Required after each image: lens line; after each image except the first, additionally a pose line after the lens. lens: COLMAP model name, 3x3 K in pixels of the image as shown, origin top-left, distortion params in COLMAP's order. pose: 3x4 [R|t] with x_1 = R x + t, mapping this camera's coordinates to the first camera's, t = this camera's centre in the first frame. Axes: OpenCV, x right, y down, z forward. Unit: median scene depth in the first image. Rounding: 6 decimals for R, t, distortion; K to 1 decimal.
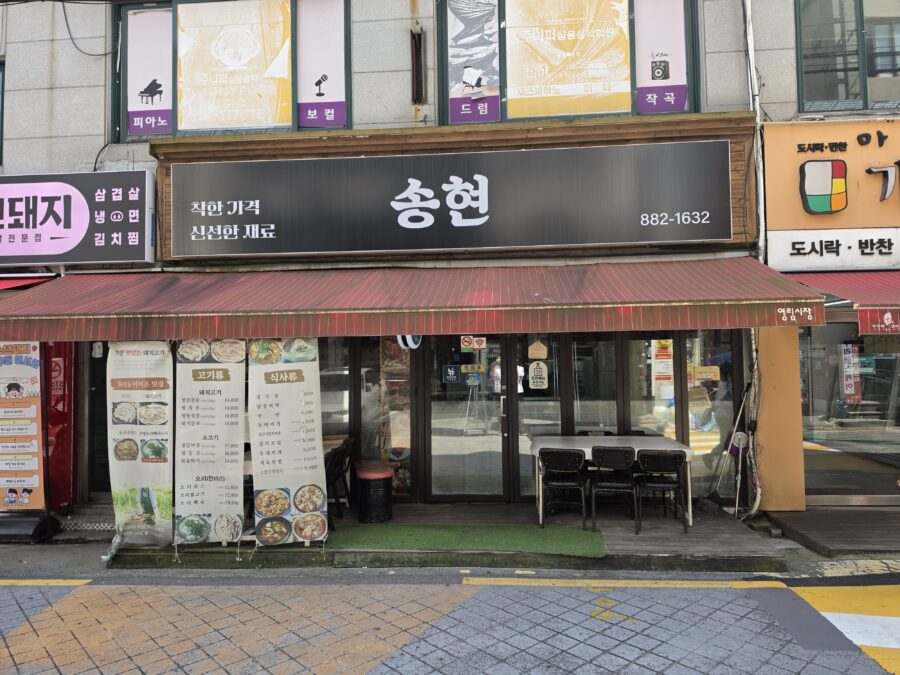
lens RADIAL K [[638.7, 0, 452.9], [0, 638.7, 337.4], [0, 0, 1]] dist [0.047131, -0.024164]
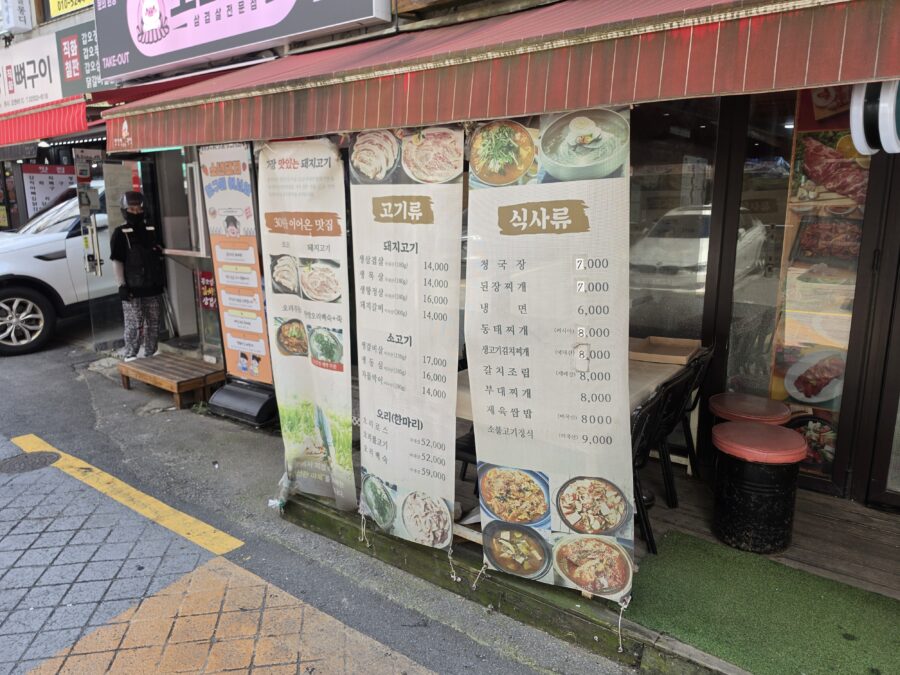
lens RADIAL K [[638.7, 0, 453.0], [0, 638.7, 322.0], [0, 0, 1]] dist [0.047131, -0.024164]
pose [[0.859427, 0.108356, -0.499645, -0.101416], [0.004702, 0.975566, 0.219654, 0.035953], [0.511237, -0.191126, 0.837918, 0.611796]]
